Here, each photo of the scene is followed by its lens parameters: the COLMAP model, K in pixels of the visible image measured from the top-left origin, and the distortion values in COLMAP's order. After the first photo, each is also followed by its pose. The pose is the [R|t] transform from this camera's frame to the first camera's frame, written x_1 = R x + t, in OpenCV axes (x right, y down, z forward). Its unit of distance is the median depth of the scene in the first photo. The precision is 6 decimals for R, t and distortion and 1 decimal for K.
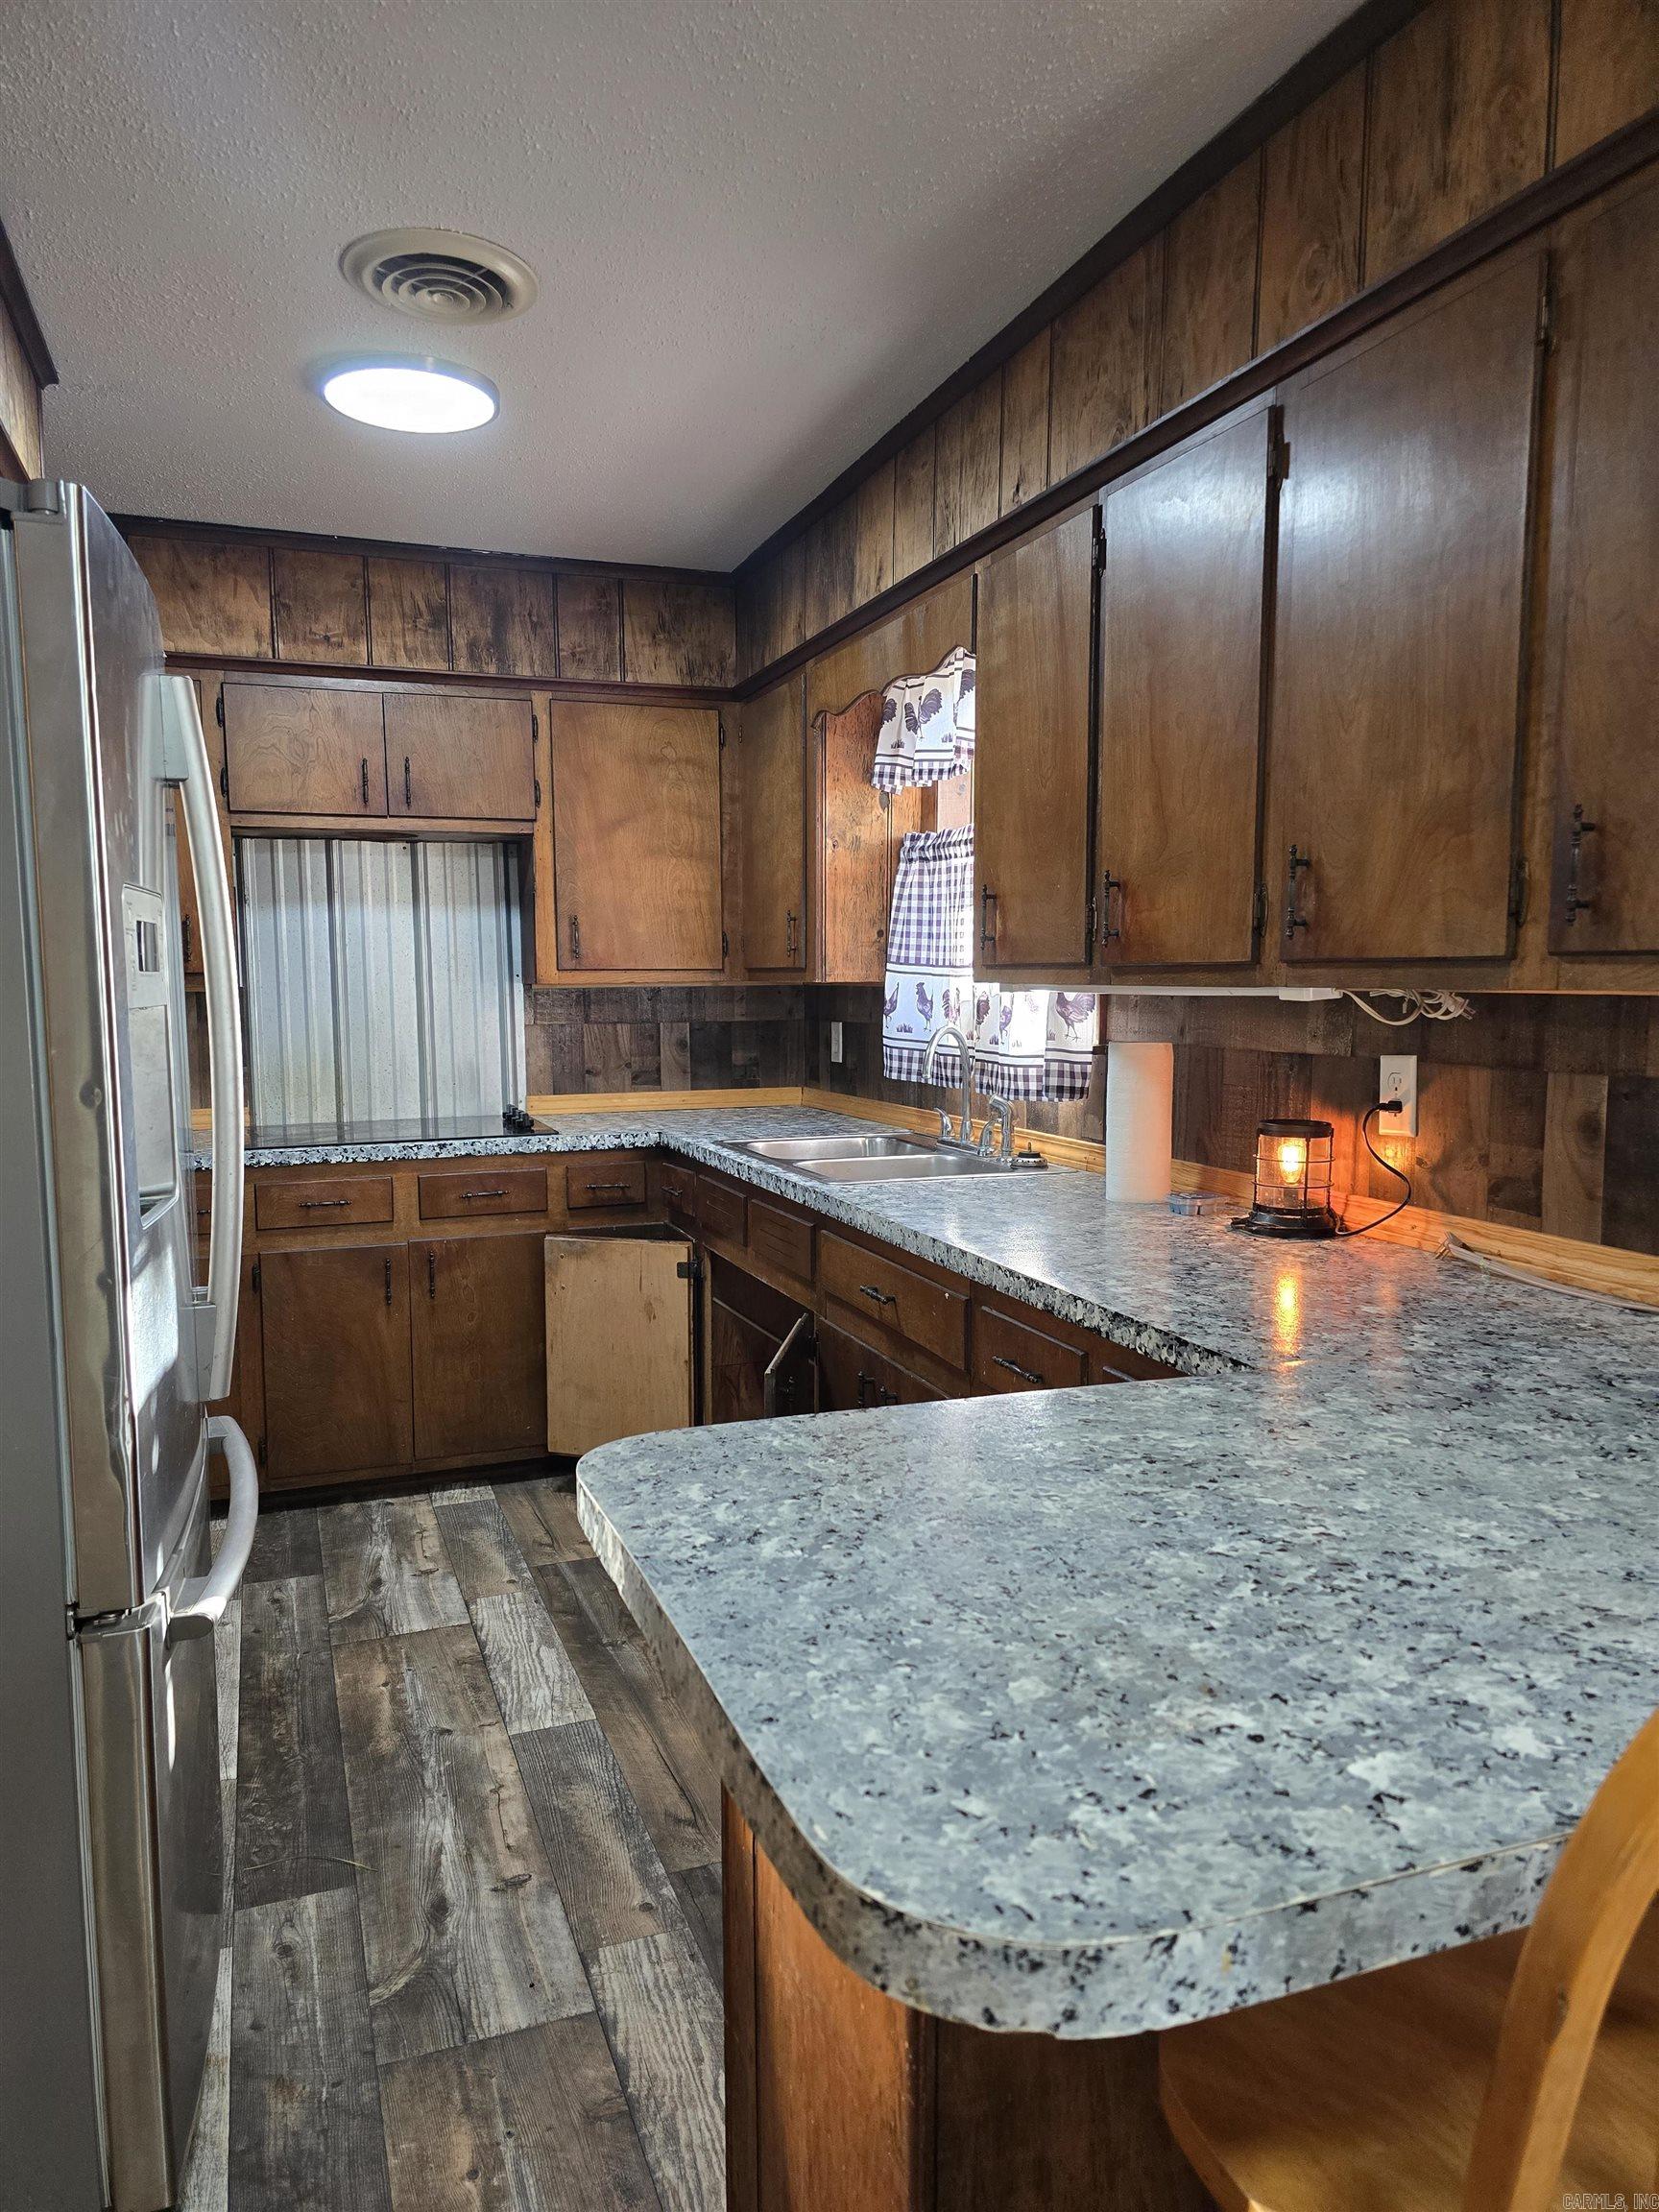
lens RADIAL K [[1490.4, 0, 814.9], [0, 1490.4, 1100.5], [0, 0, 1]] dist [0.068691, -0.062802]
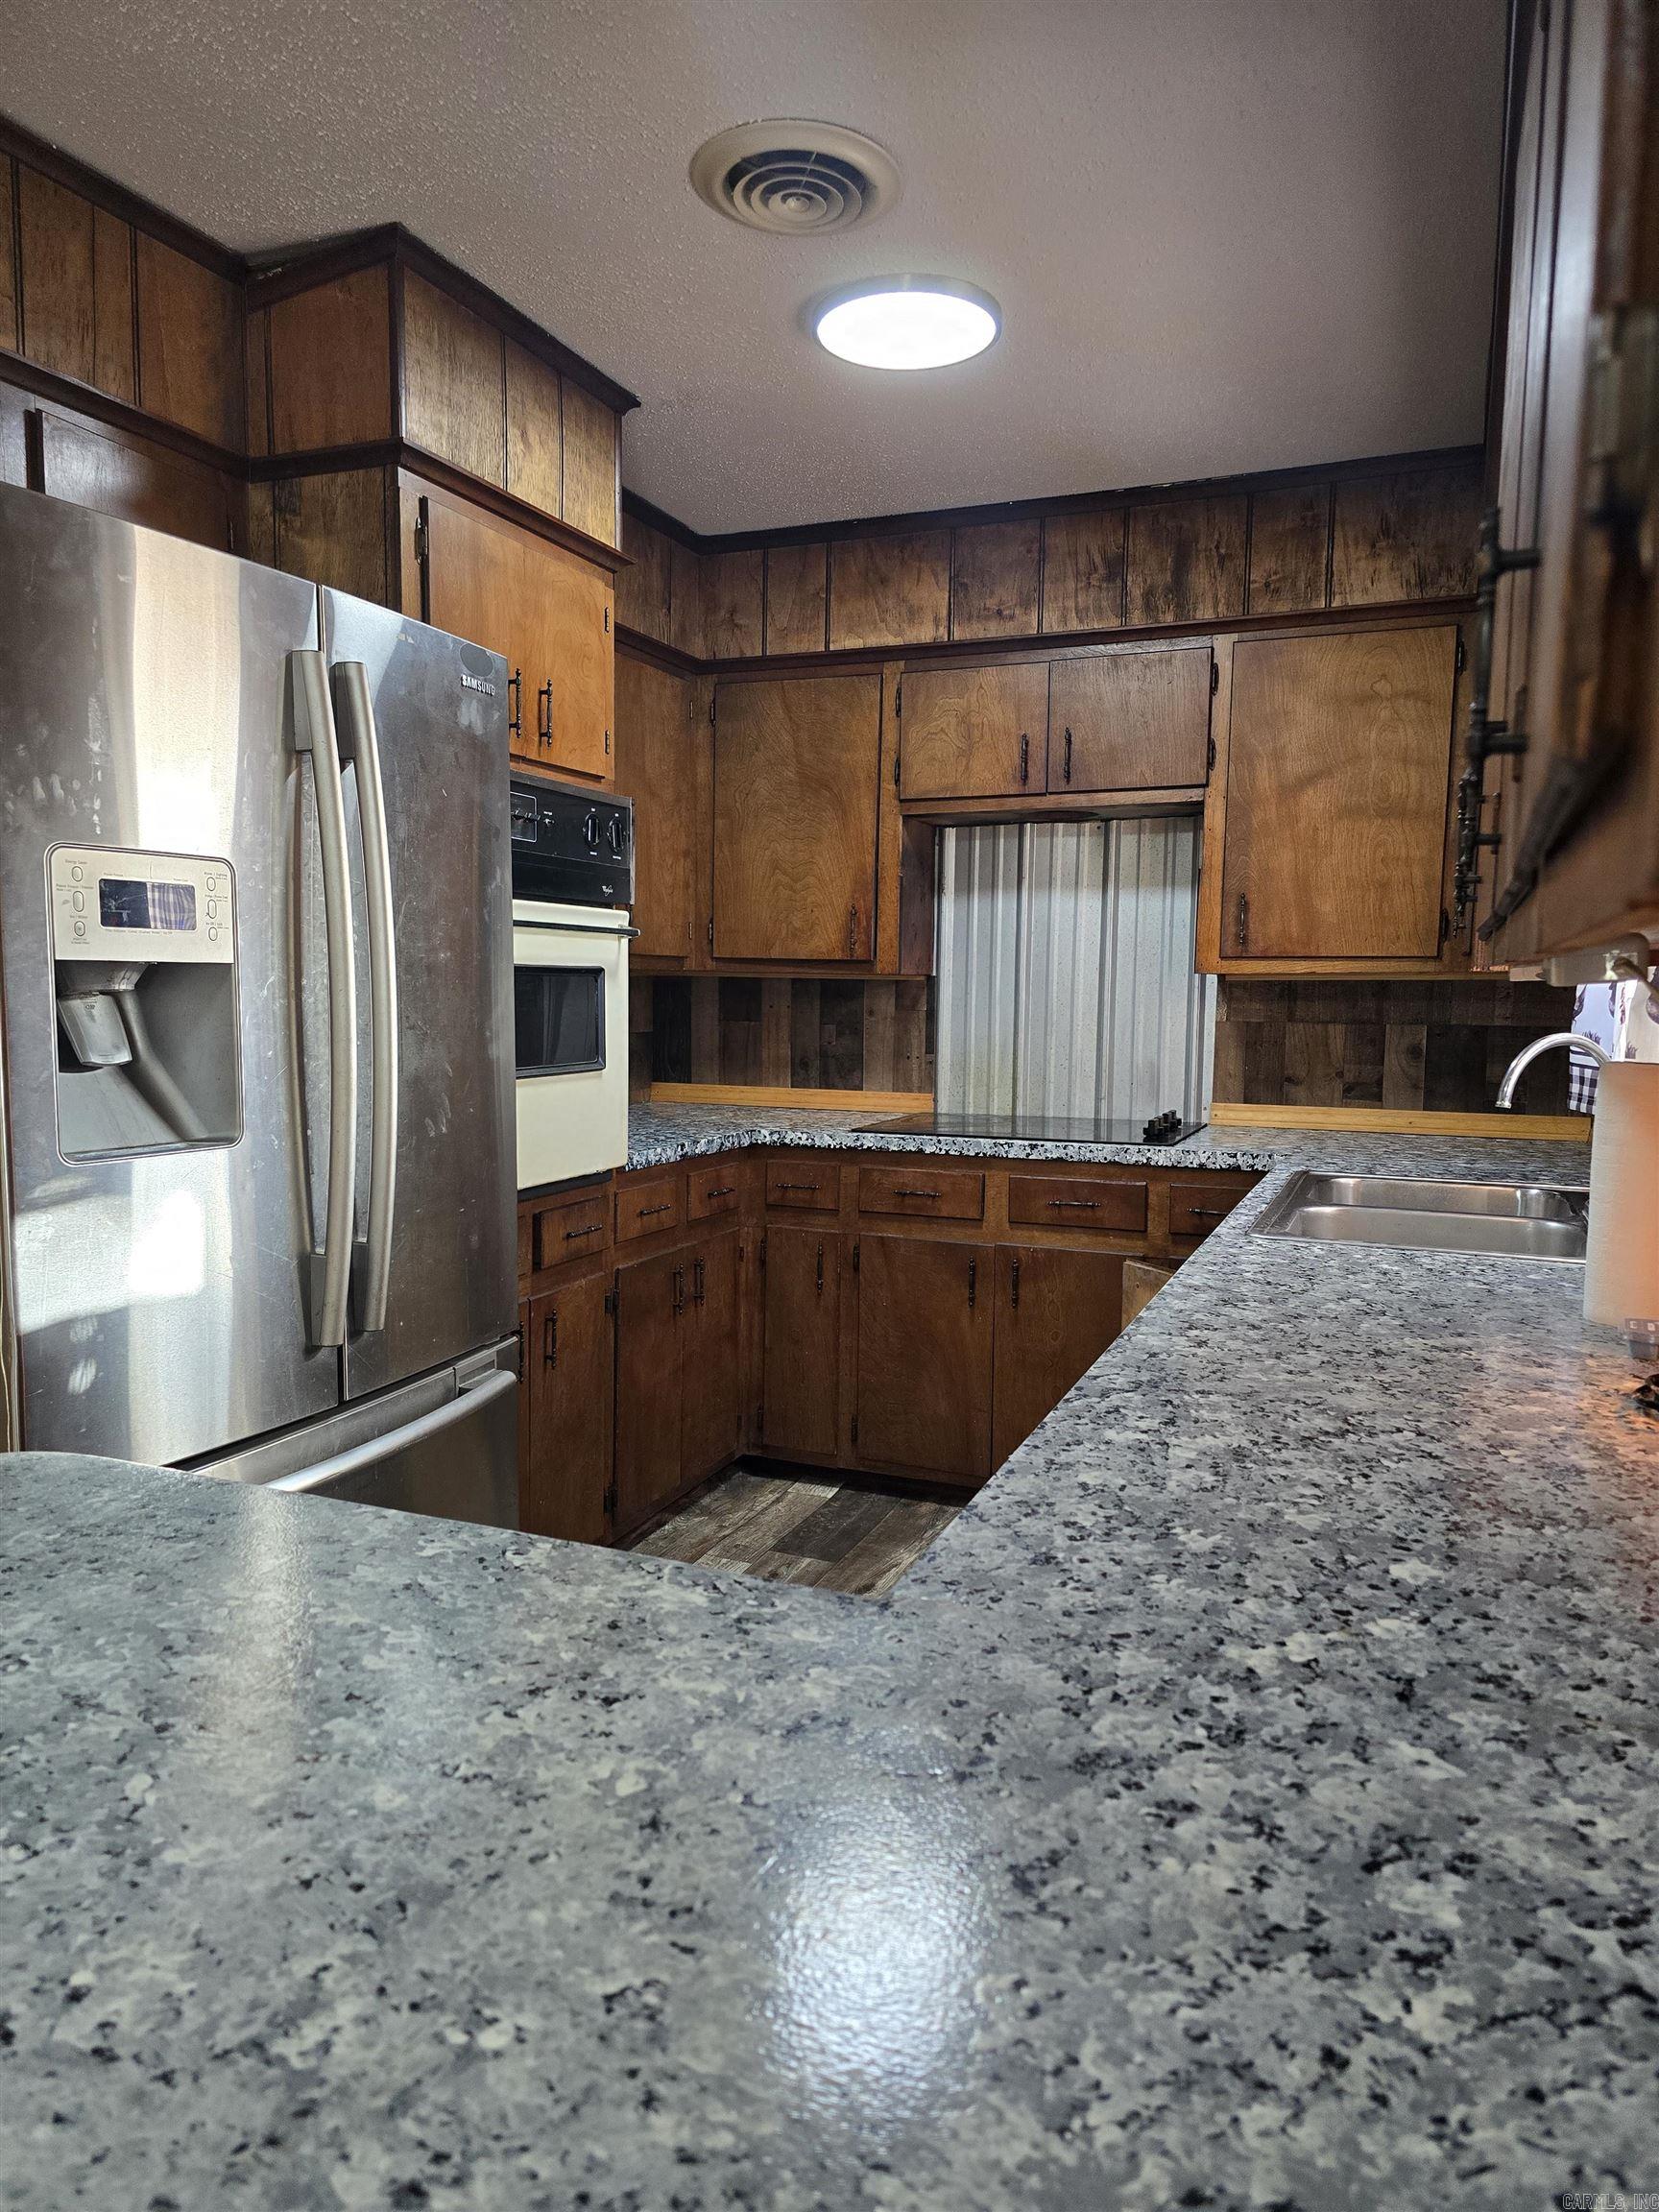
lens RADIAL K [[1490.4, 0, 834.1], [0, 1490.4, 1115.8], [0, 0, 1]] dist [0.068691, -0.062802]
pose [[0.735349, 0.076128, -0.673399, 0.265960], [-0.072073, 0.996820, 0.033988, -0.010347], [0.673845, 0.023541, 0.738498, 0.223433]]
